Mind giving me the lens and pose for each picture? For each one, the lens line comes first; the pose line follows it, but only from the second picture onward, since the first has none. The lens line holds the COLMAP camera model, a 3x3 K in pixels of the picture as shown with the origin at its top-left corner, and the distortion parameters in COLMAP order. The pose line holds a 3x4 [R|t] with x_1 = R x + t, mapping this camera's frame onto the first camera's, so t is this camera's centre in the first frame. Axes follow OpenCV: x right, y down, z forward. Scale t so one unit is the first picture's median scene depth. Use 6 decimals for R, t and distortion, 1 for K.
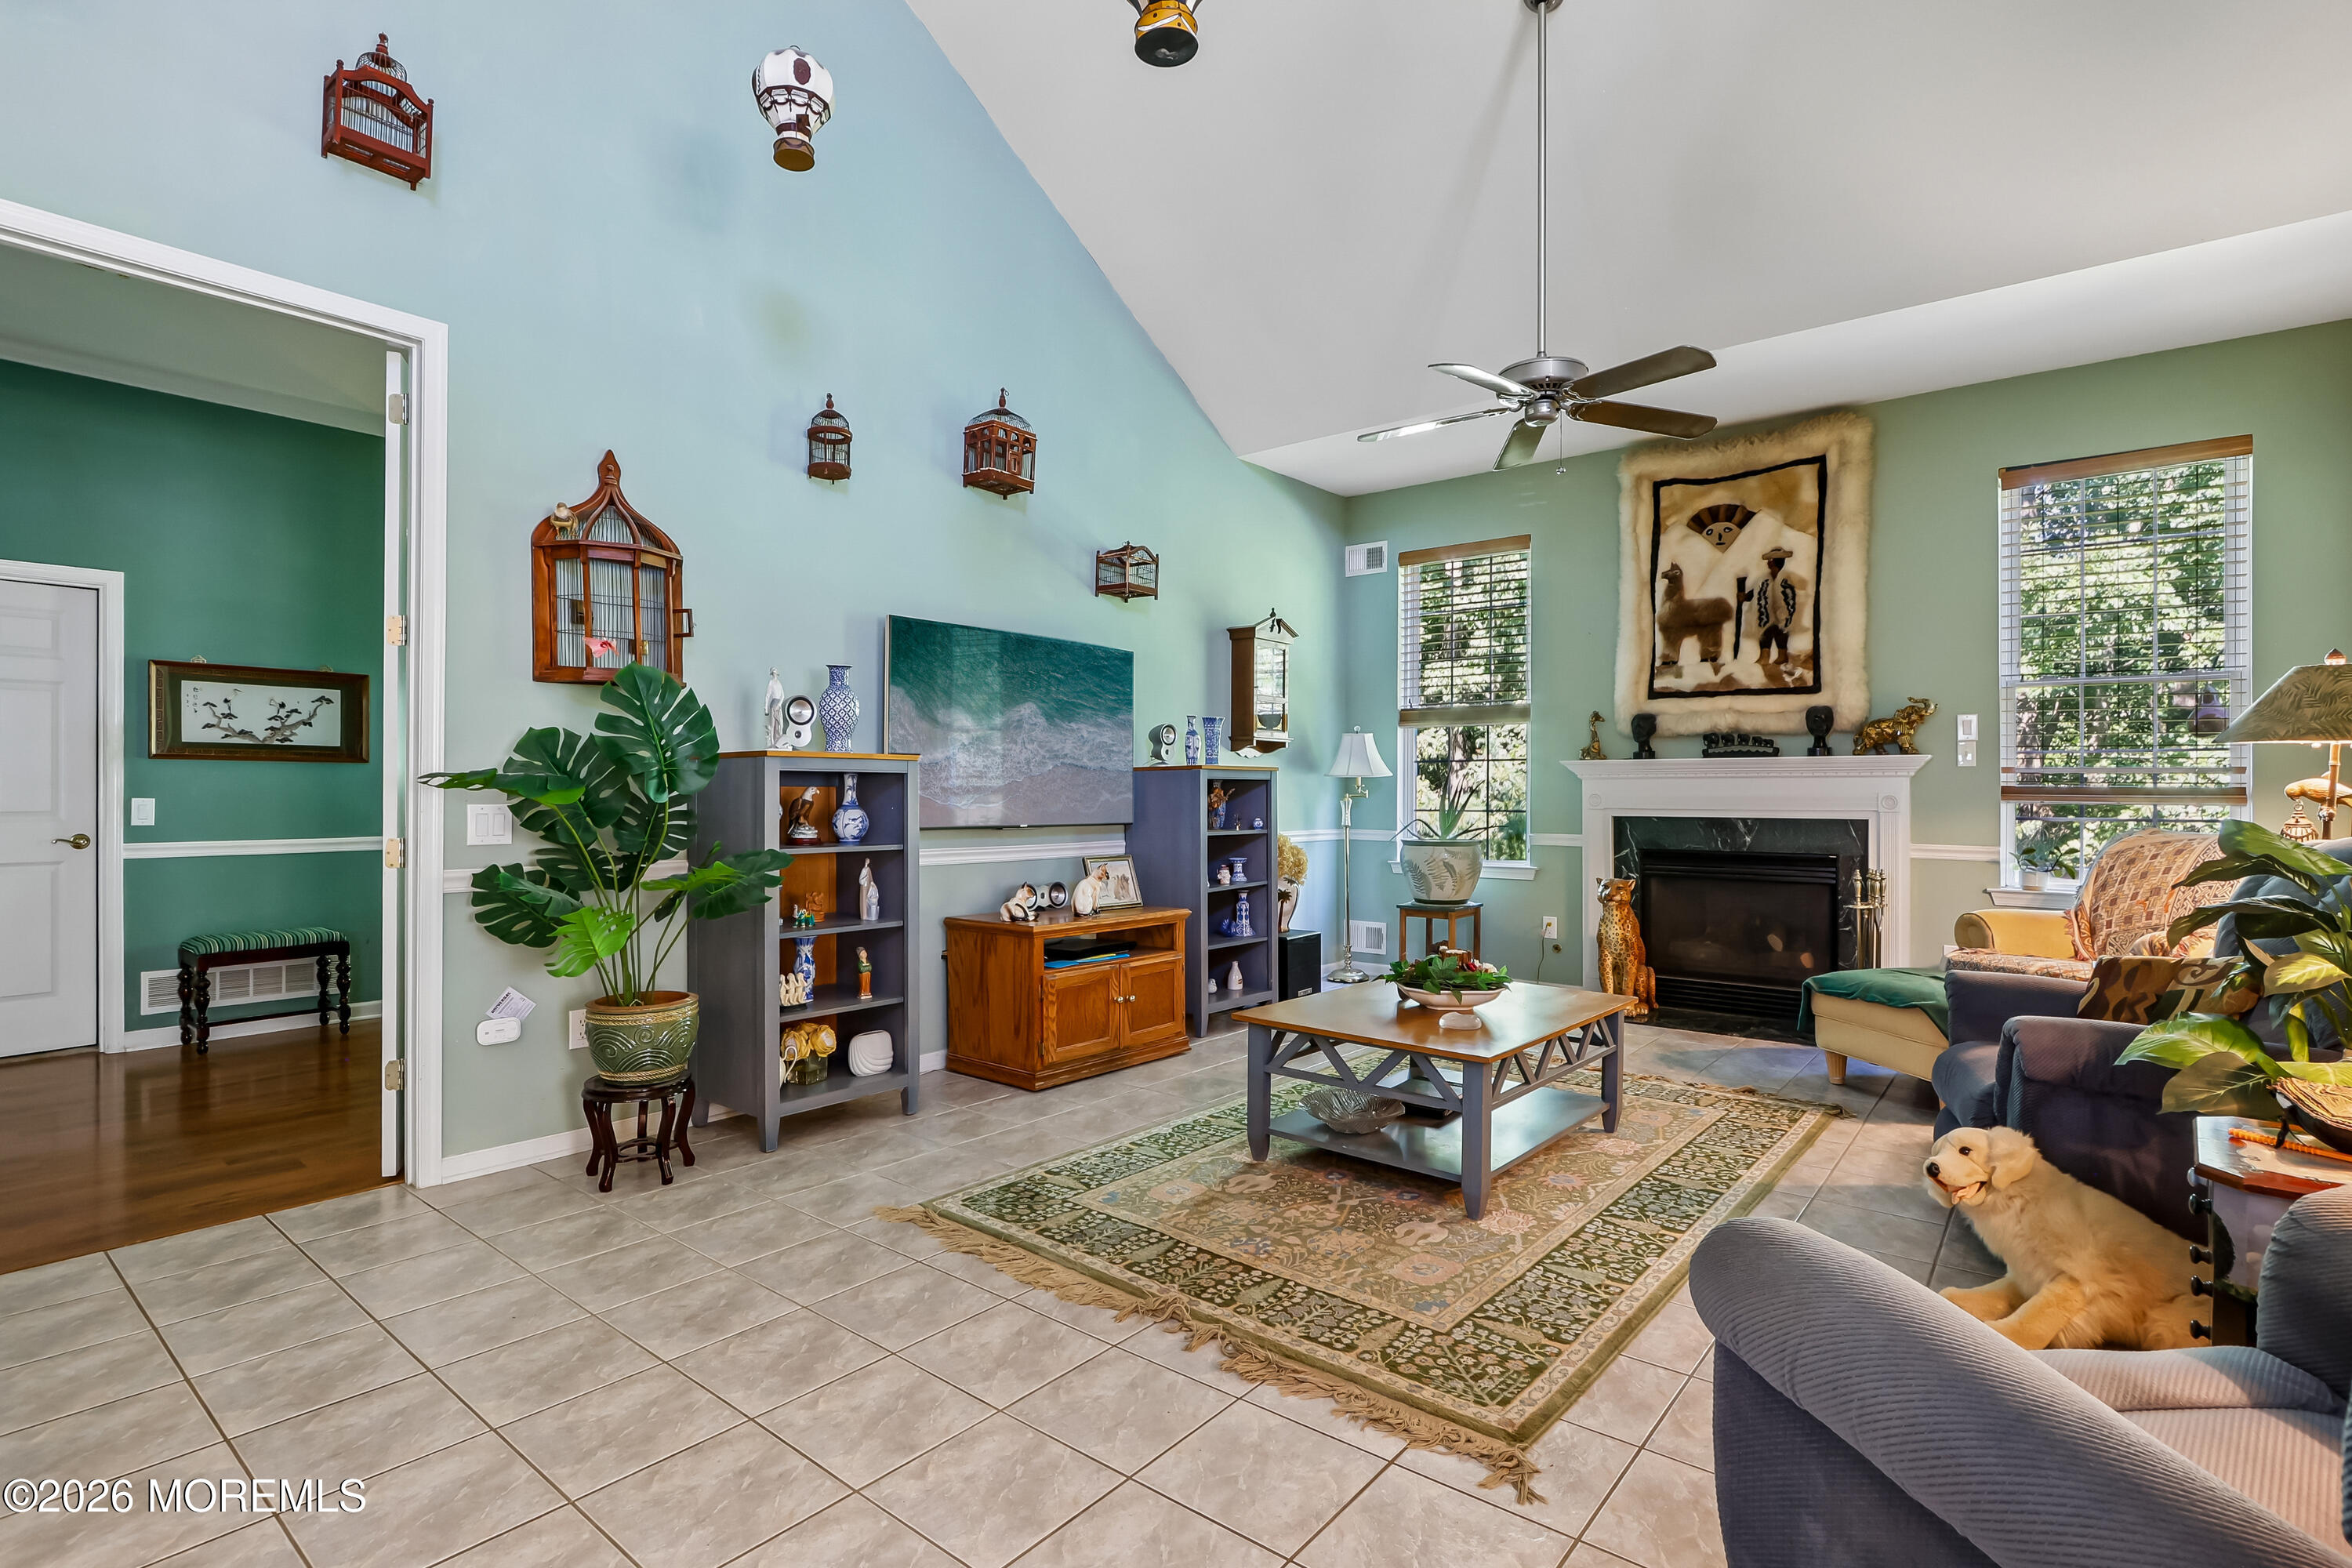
lens RADIAL K [[1127.2, 0, 1172.8], [0, 1127.2, 789.1], [0, 0, 1]] dist [-0.011823, 0.000408]
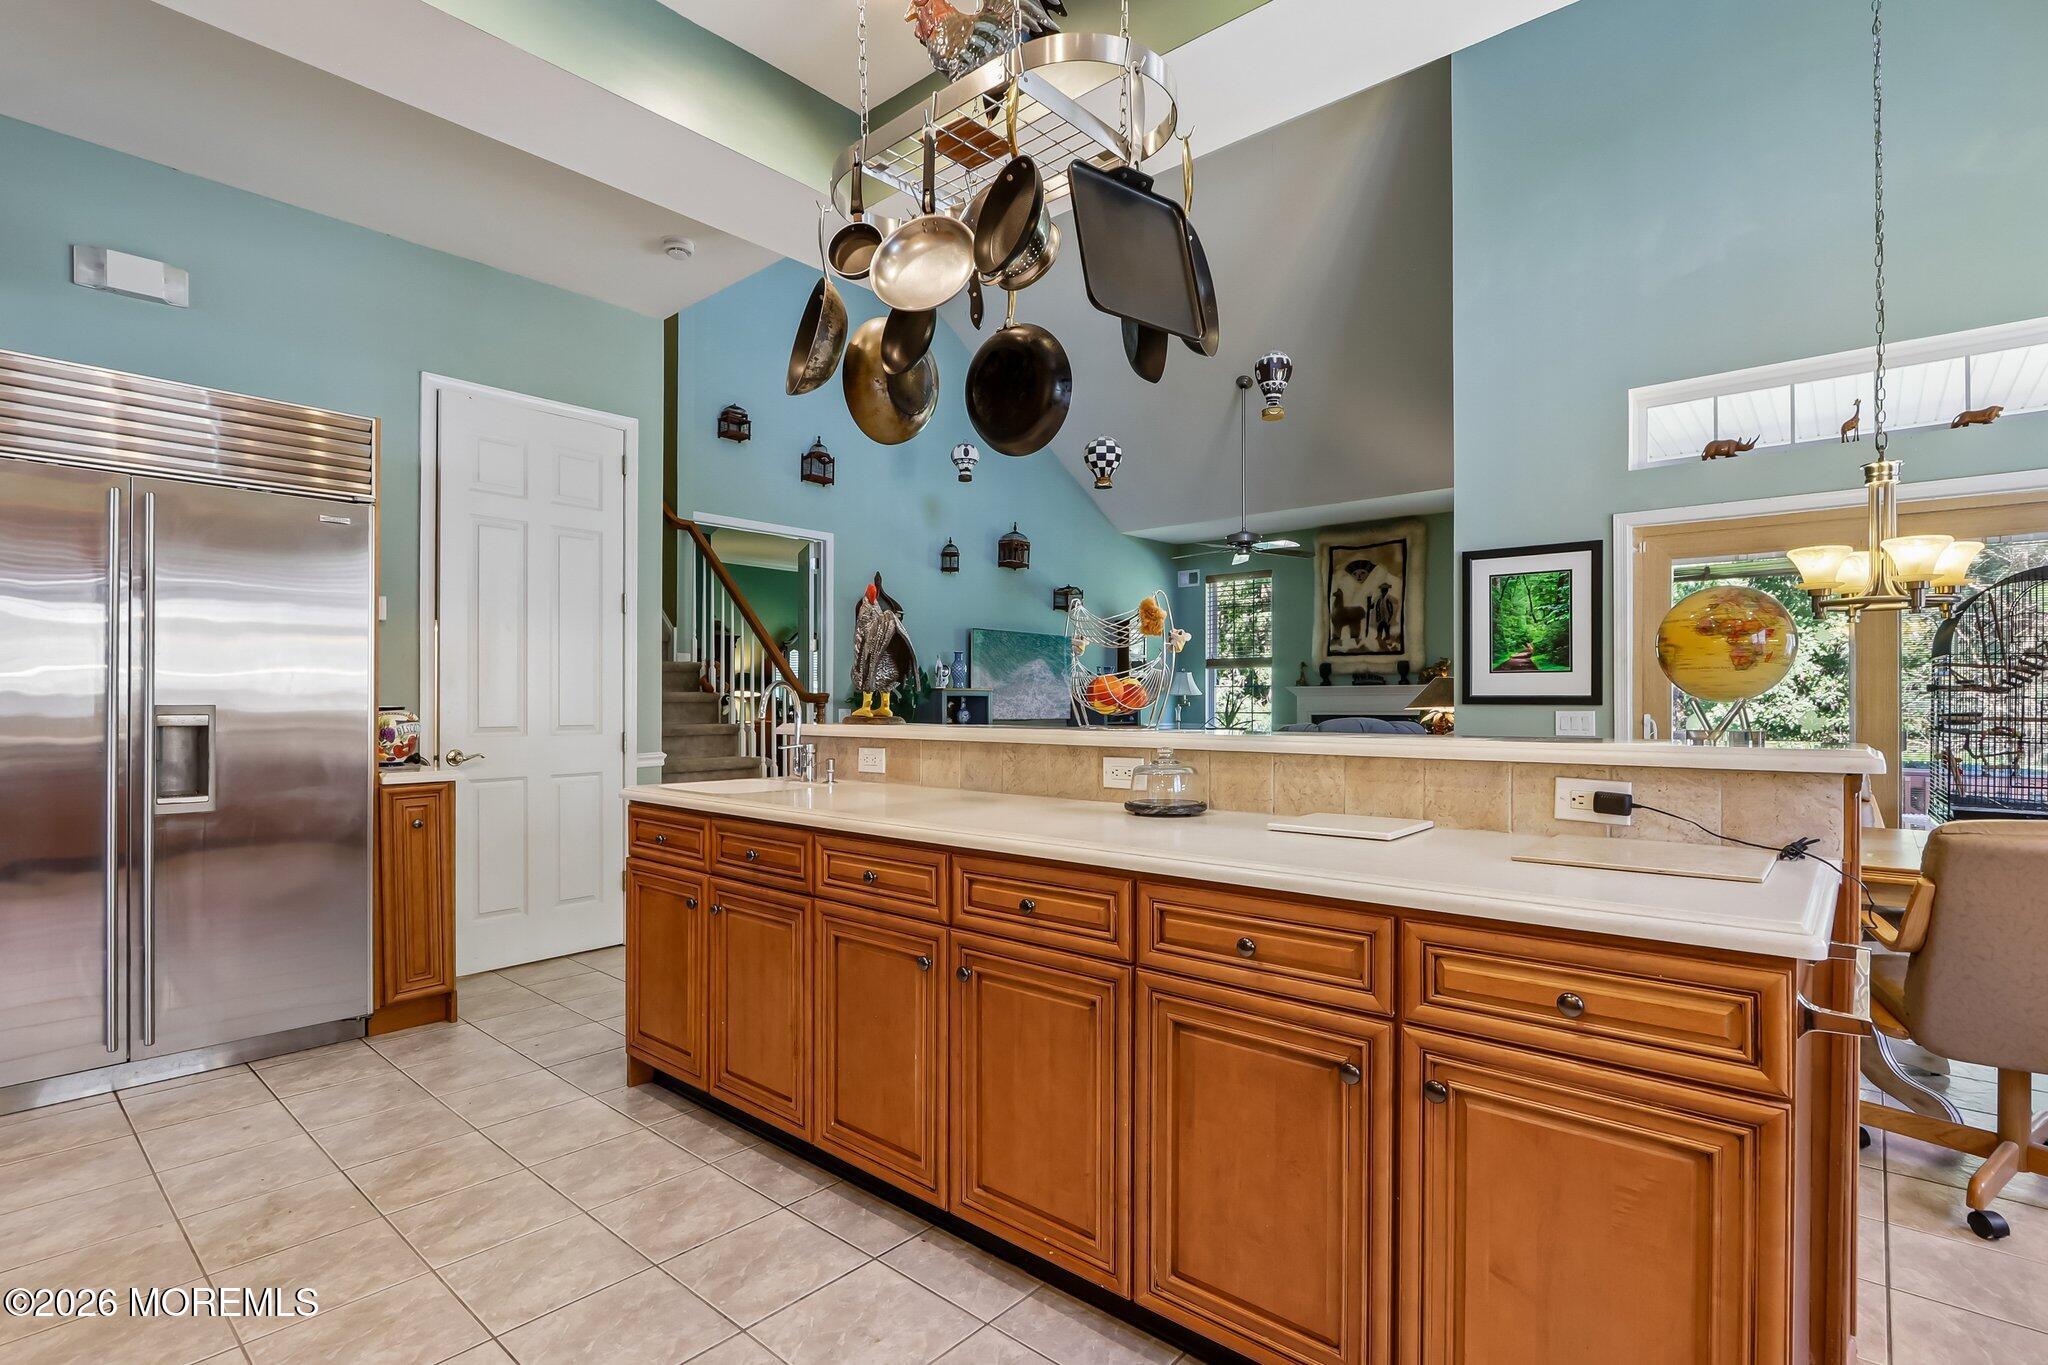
lens RADIAL K [[993.3, 0, 1024.0], [0, 993.3, 682.5], [0, 0, 1]] dist [-0.018360, 0.000065]
pose [[0.999267, -0.003034, -0.038150, -0.051783], [0.002226, 0.999772, -0.021218, 0.003192], [0.038206, 0.021118, 0.999047, -0.852024]]
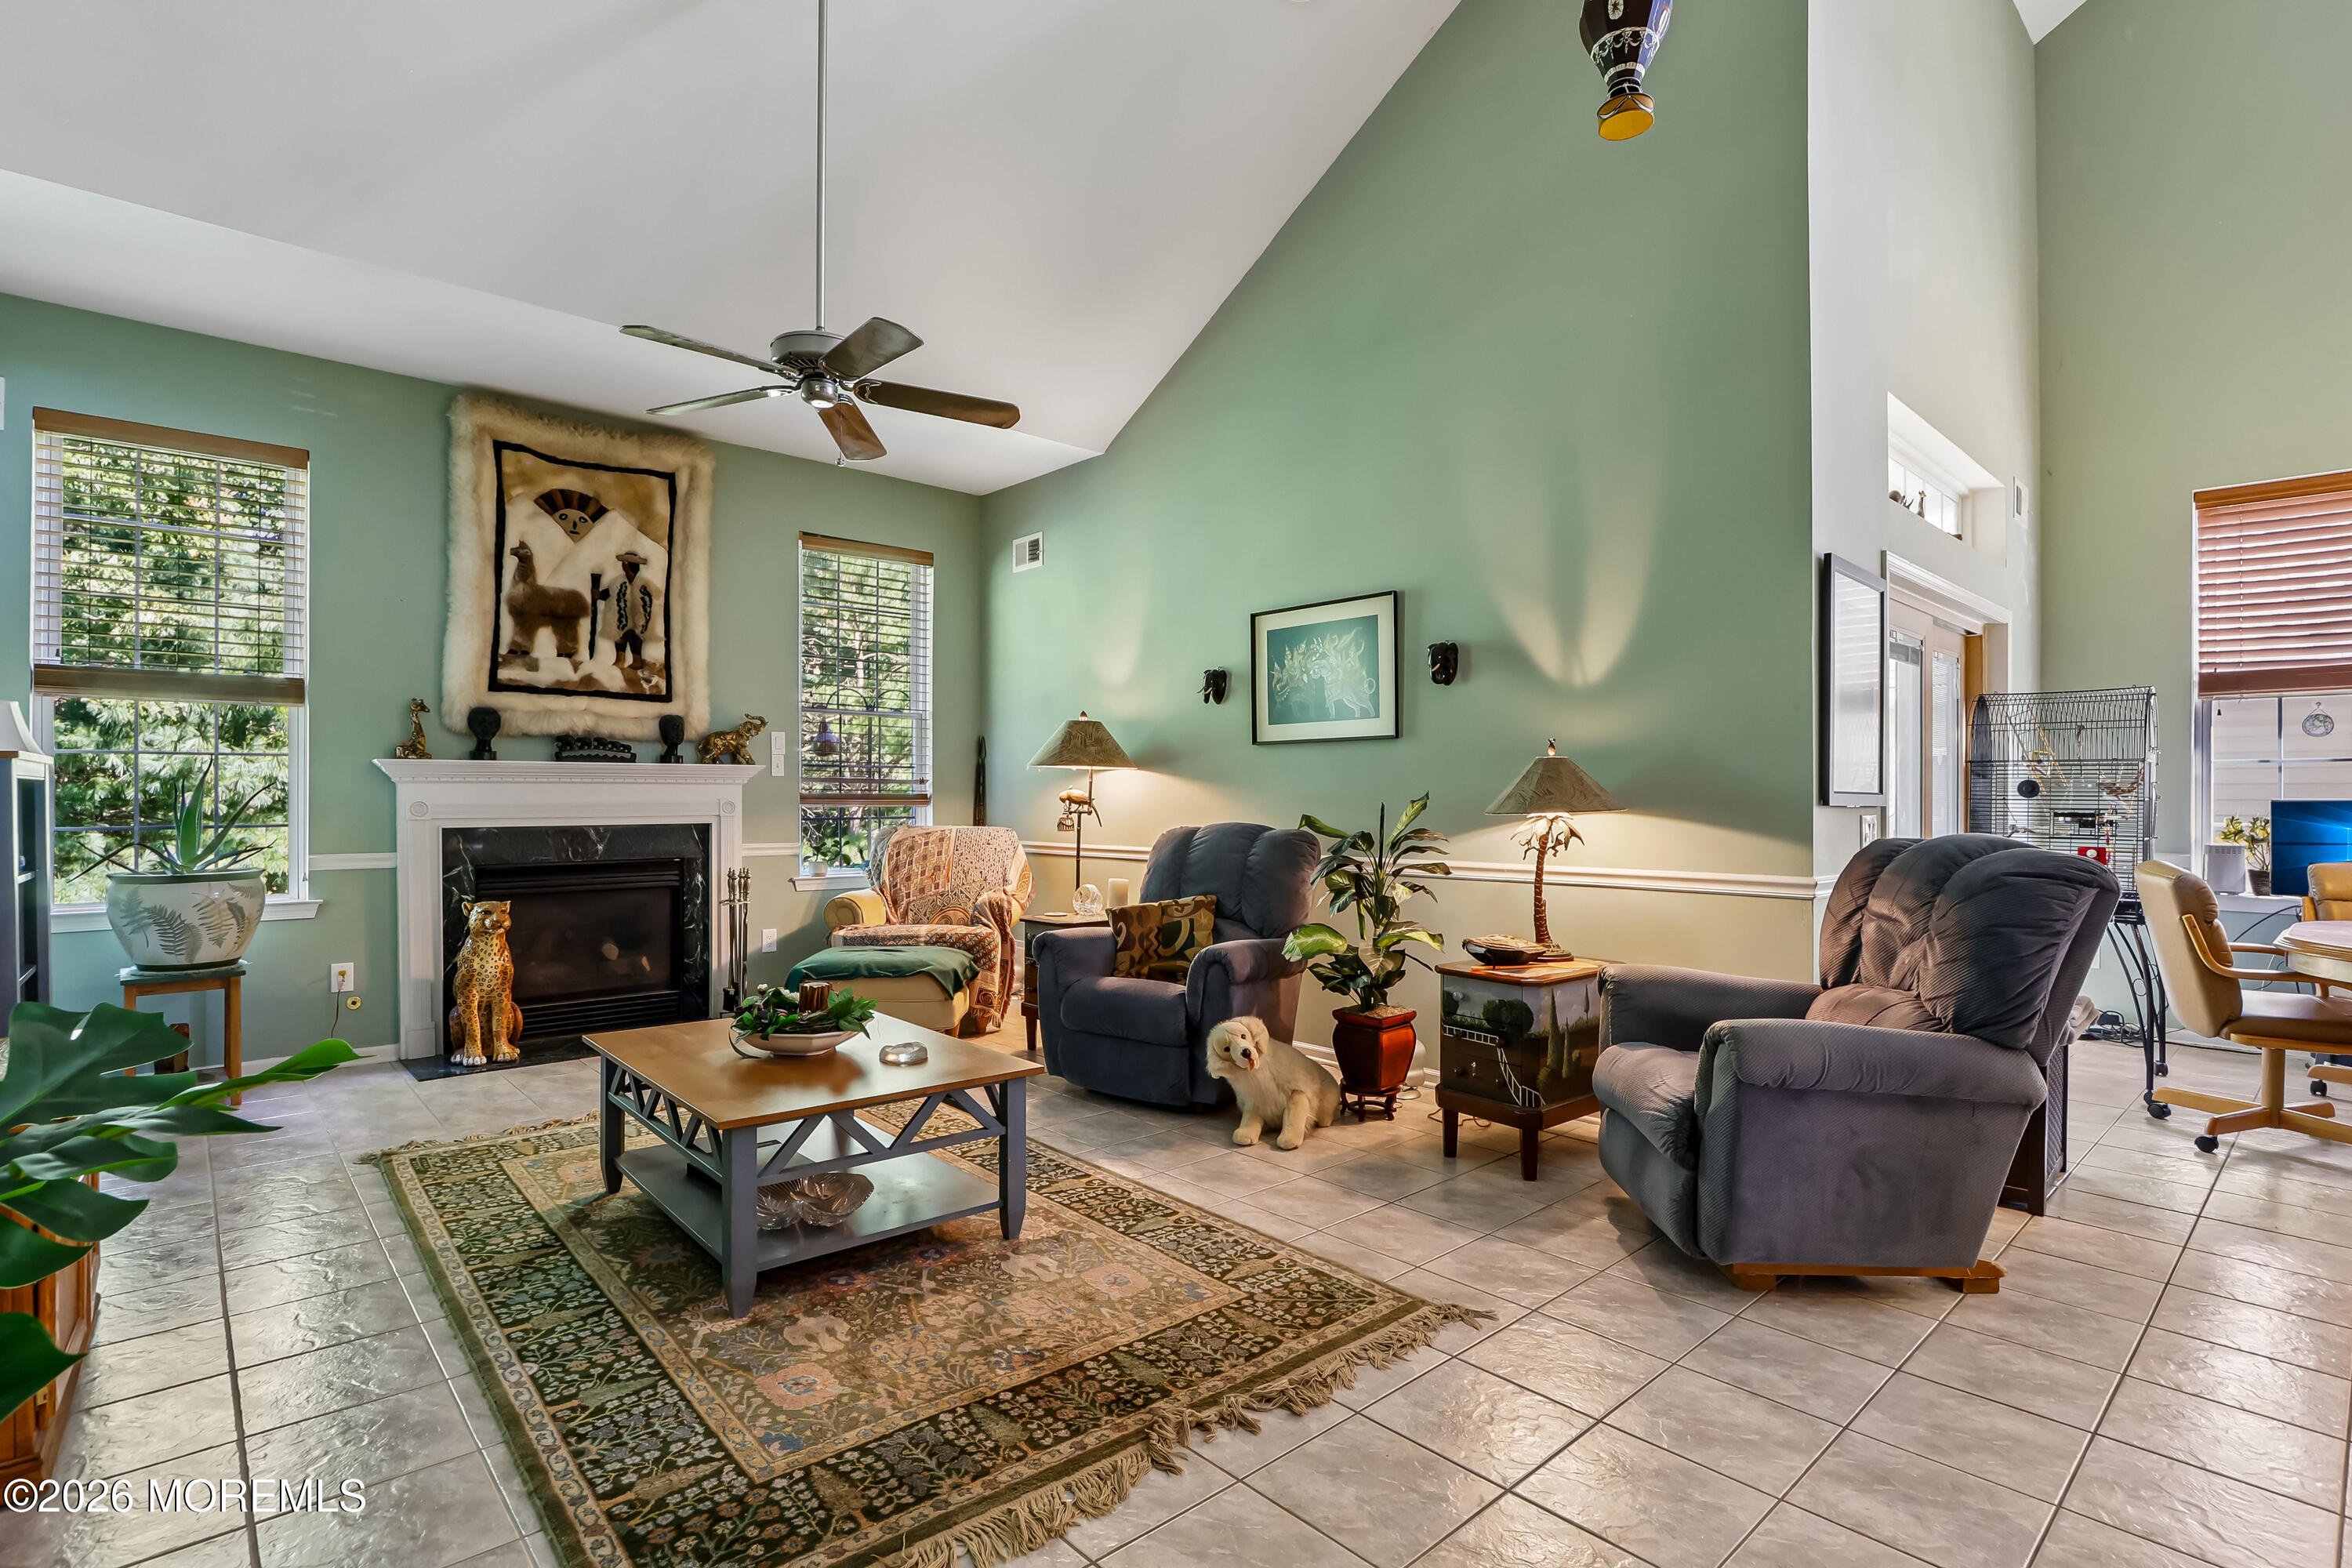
lens RADIAL K [[1121.3, 0, 1150.3], [0, 1121.3, 794.4], [0, 0, 1]] dist [-0.017115, -0.000105]
pose [[0.164396, -0.001056, 0.986394, -0.370986], [-0.002357, 0.999996, 0.001463, -0.003330], [-0.986392, -0.002565, 0.164393, 0.398677]]
